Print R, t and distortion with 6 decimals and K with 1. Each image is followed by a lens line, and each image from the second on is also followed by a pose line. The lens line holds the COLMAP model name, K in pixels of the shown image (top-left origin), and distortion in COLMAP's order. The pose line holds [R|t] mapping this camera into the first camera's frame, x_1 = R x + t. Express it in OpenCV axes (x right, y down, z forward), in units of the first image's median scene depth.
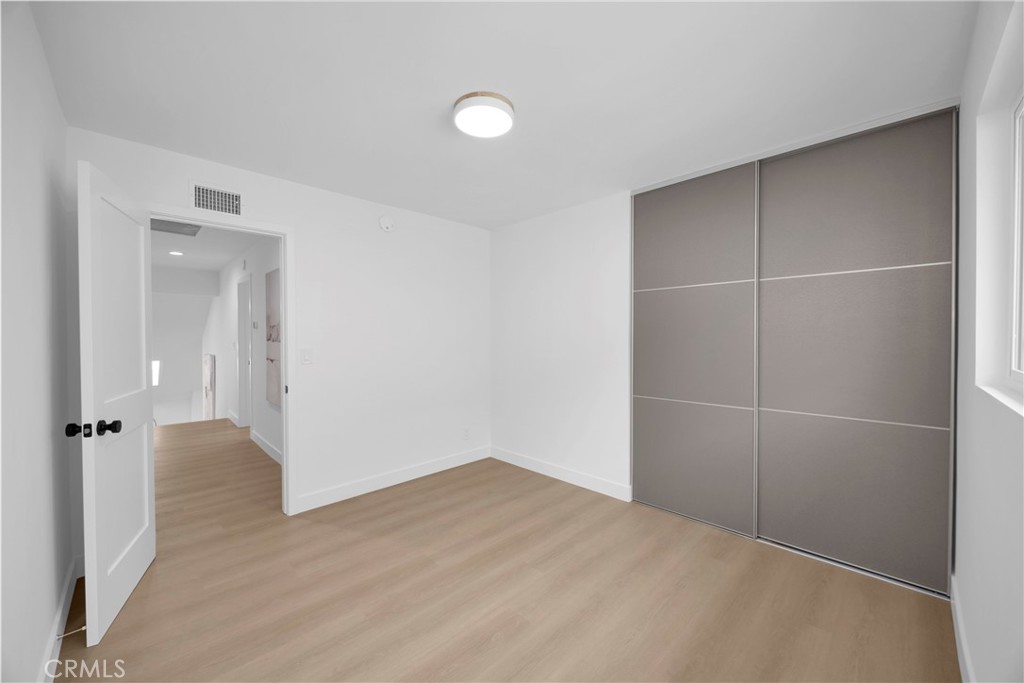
lens RADIAL K [[387.1, 0, 512.0], [0, 387.1, 341.5], [0, 0, 1]] dist [-0.000986, 0.000195]
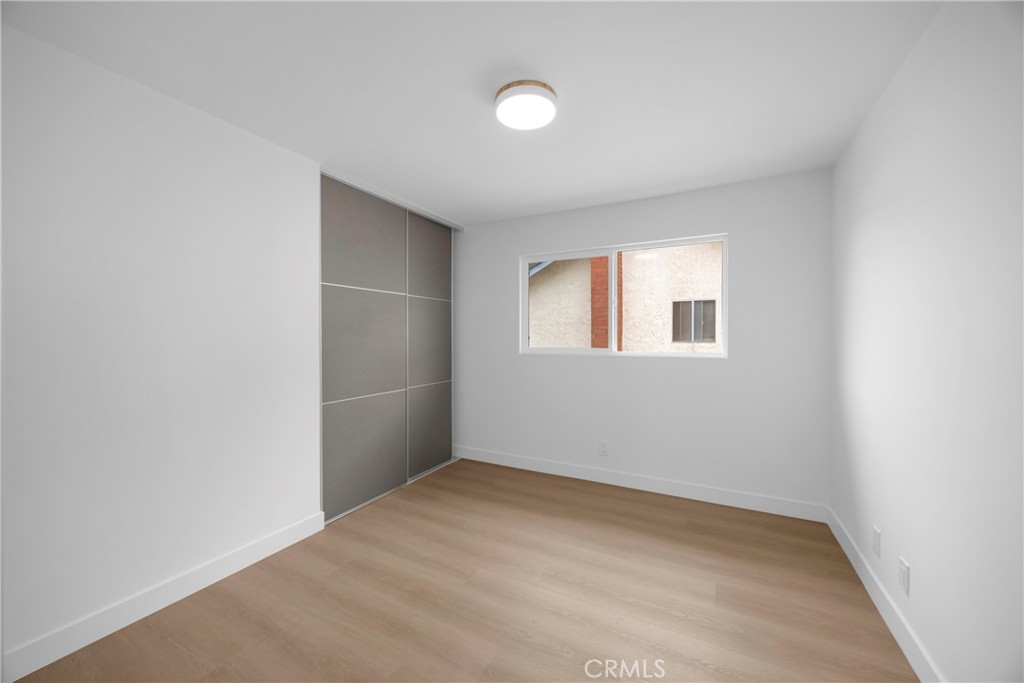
lens RADIAL K [[387.1, 0, 512.0], [0, 387.1, 341.5], [0, 0, 1]] dist [-0.000986, 0.000195]
pose [[-0.306410, -0.011559, 0.951829, -0.819262], [0.007574, 0.999865, 0.014581, -0.014930], [-0.951869, 0.011677, -0.306282, 1.092172]]
